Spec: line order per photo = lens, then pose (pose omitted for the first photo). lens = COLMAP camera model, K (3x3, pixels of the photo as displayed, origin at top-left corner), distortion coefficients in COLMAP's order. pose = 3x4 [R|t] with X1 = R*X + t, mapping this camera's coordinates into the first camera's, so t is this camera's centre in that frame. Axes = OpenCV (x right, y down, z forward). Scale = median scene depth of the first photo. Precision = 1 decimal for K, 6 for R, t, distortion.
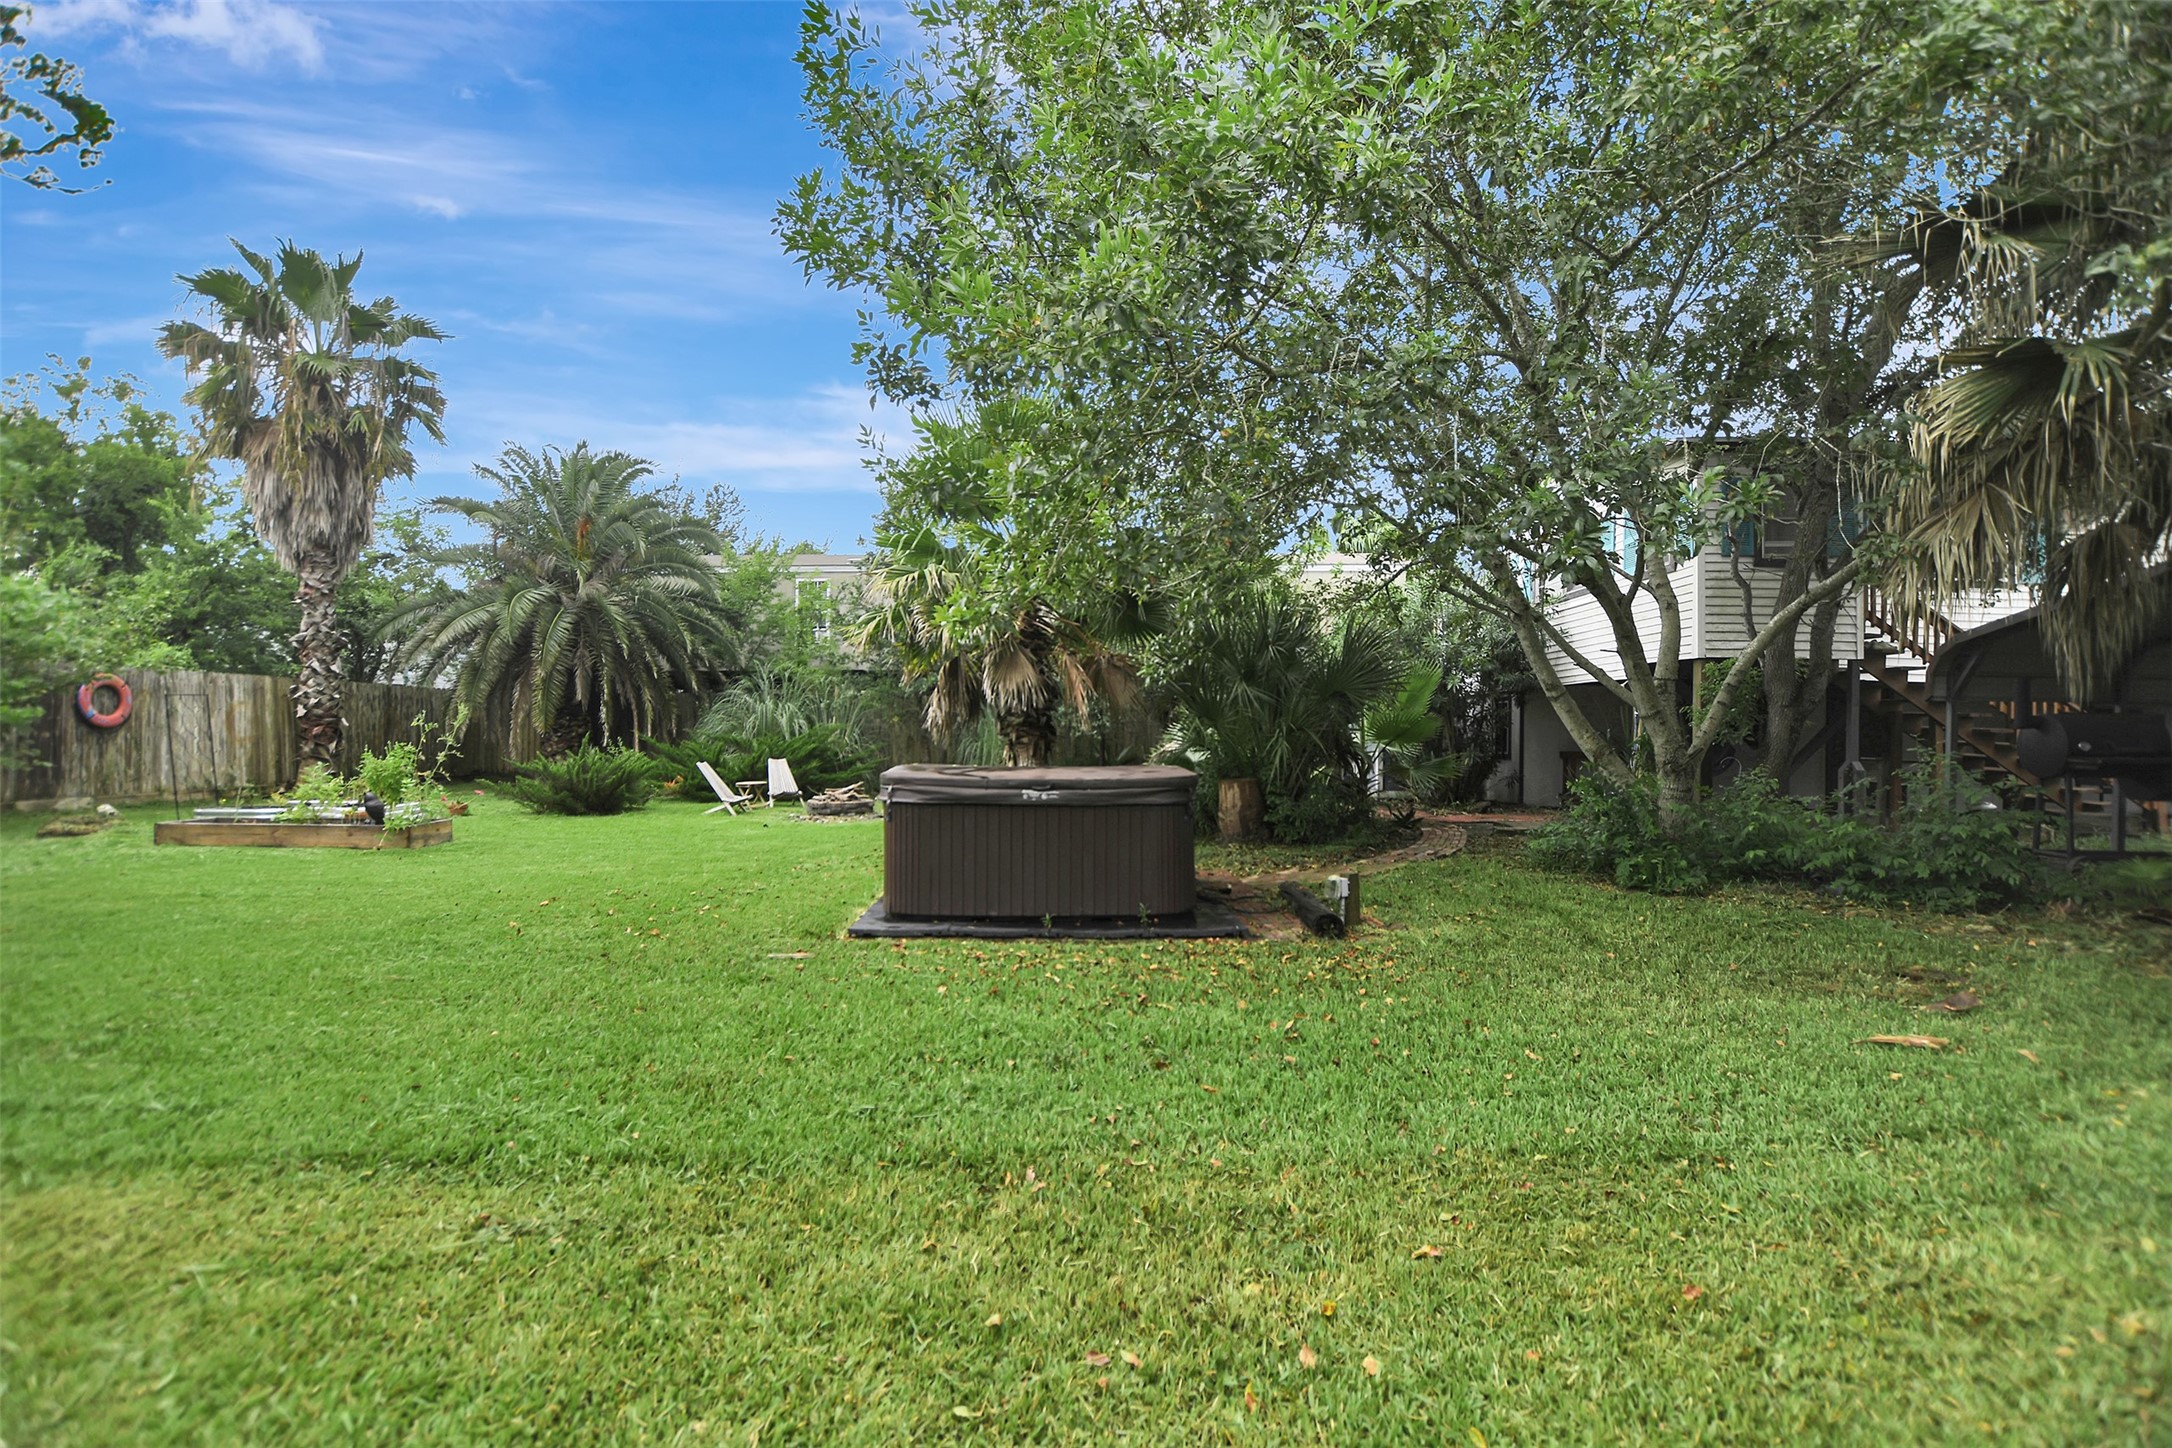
lens RADIAL K [[985.7, 0, 1084.5], [0, 985.7, 731.7], [0, 0, 1]] dist [-0.001125, -0.000363]
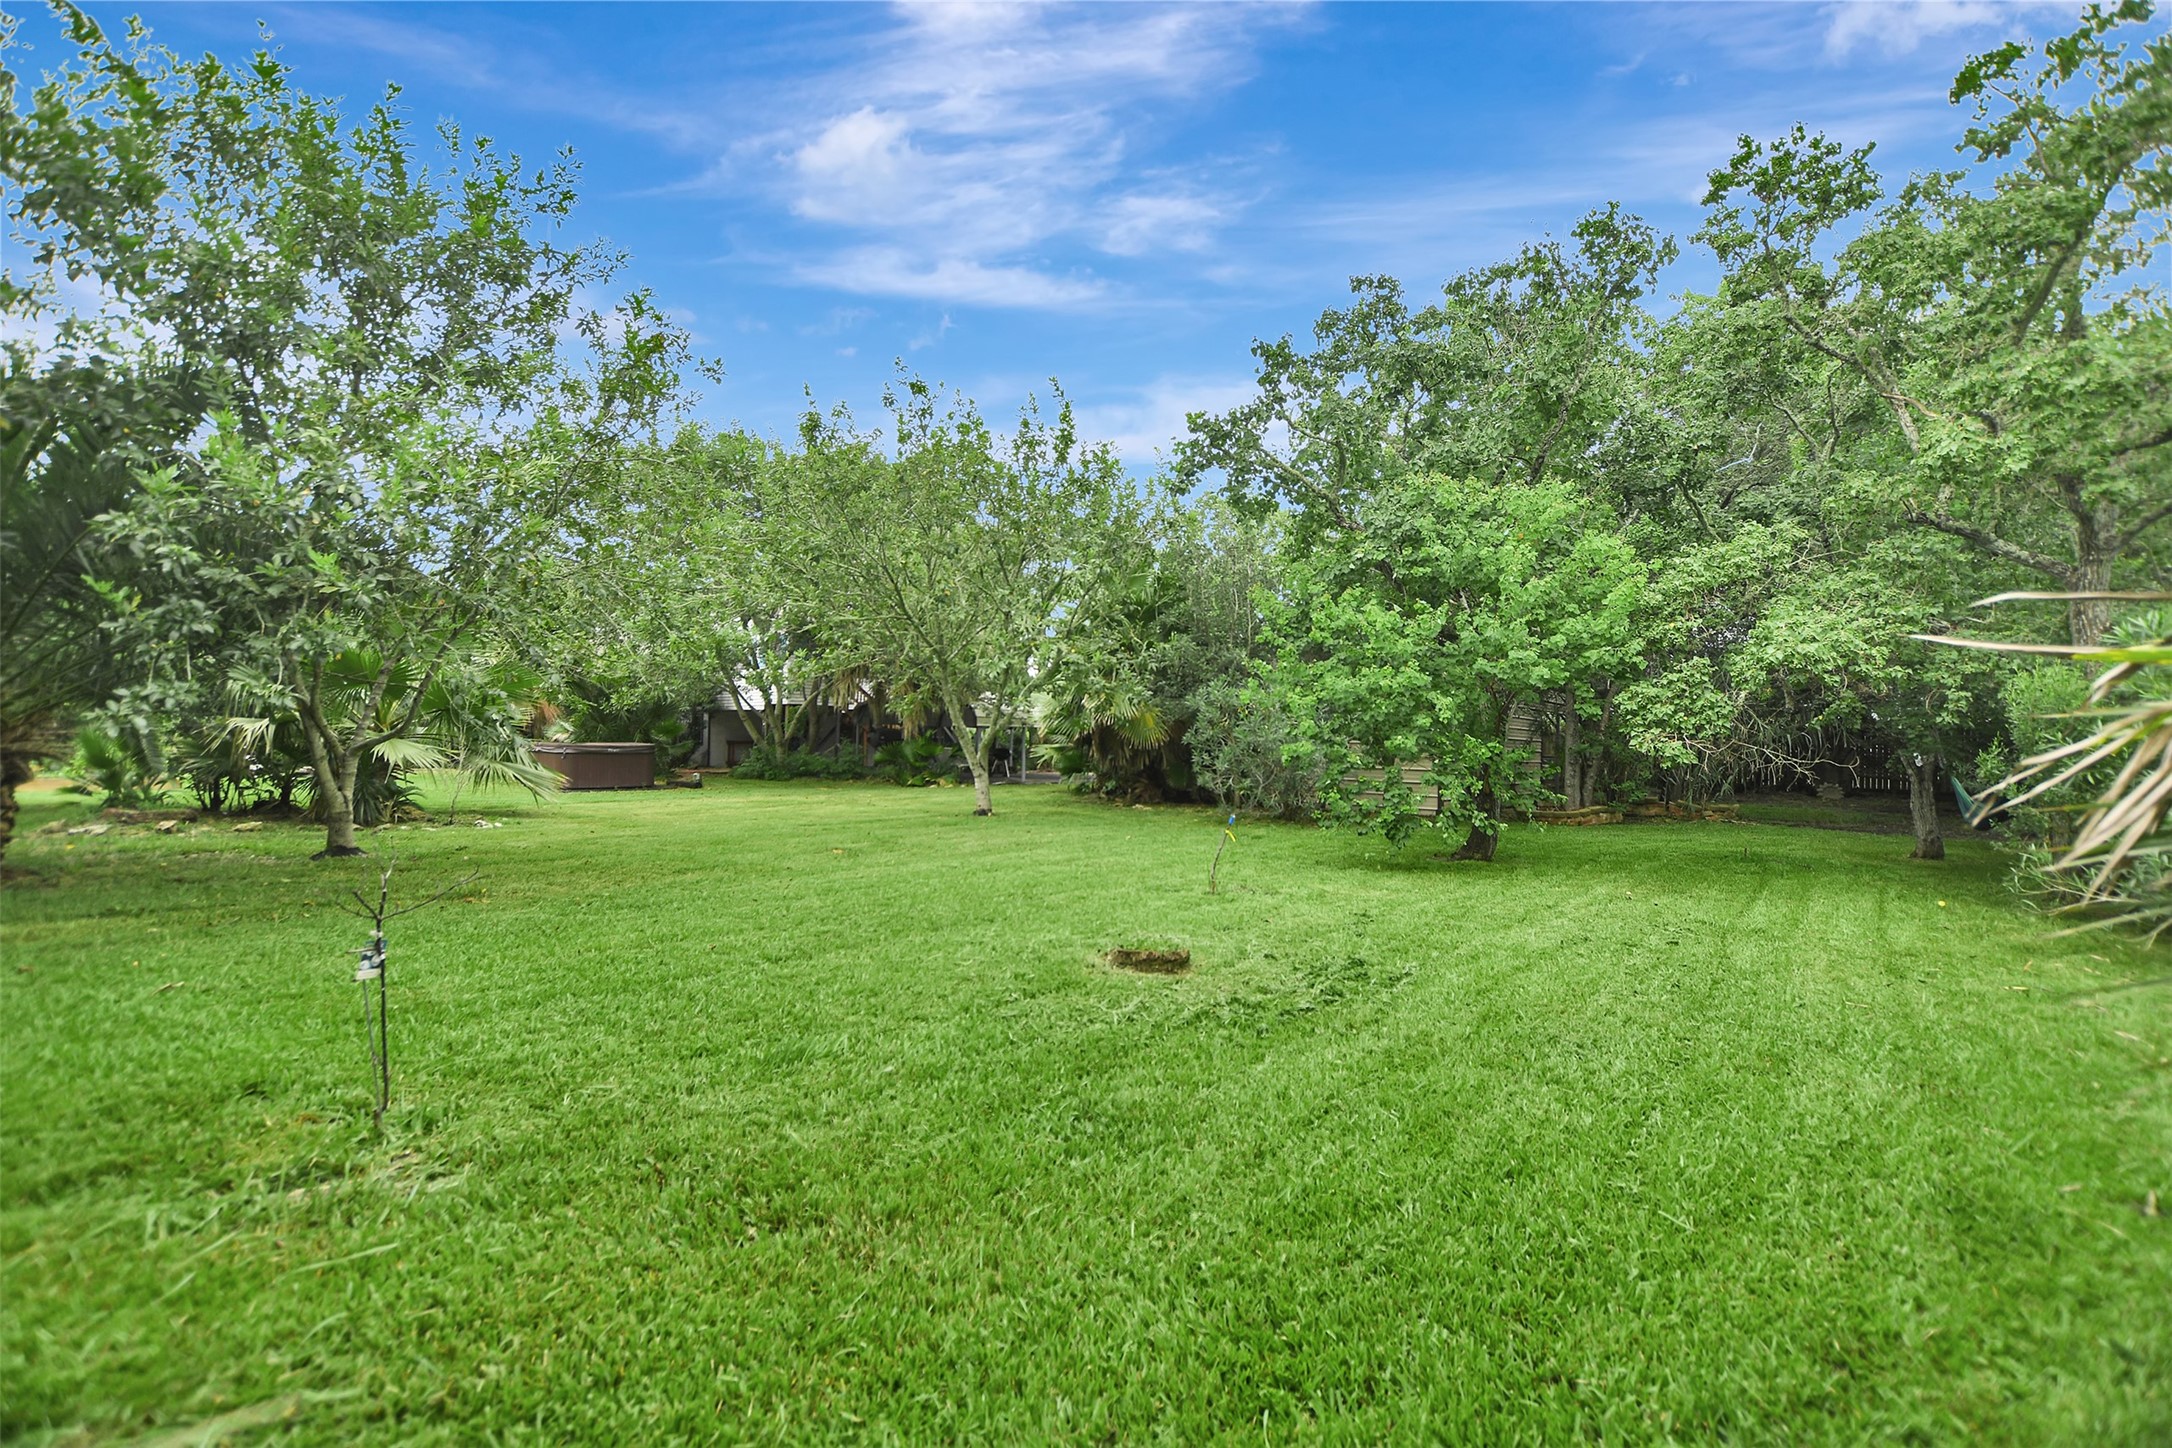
lens RADIAL K [[985.7, 0, 1085.1], [0, 985.7, 728.1], [0, 0, 1]] dist [-0.001125, -0.000363]
pose [[0.656401, 0.009577, 0.754352, -0.980146], [-0.010489, 0.999939, -0.003568, -0.010702], [-0.754340, -0.005571, 0.656461, -1.546581]]
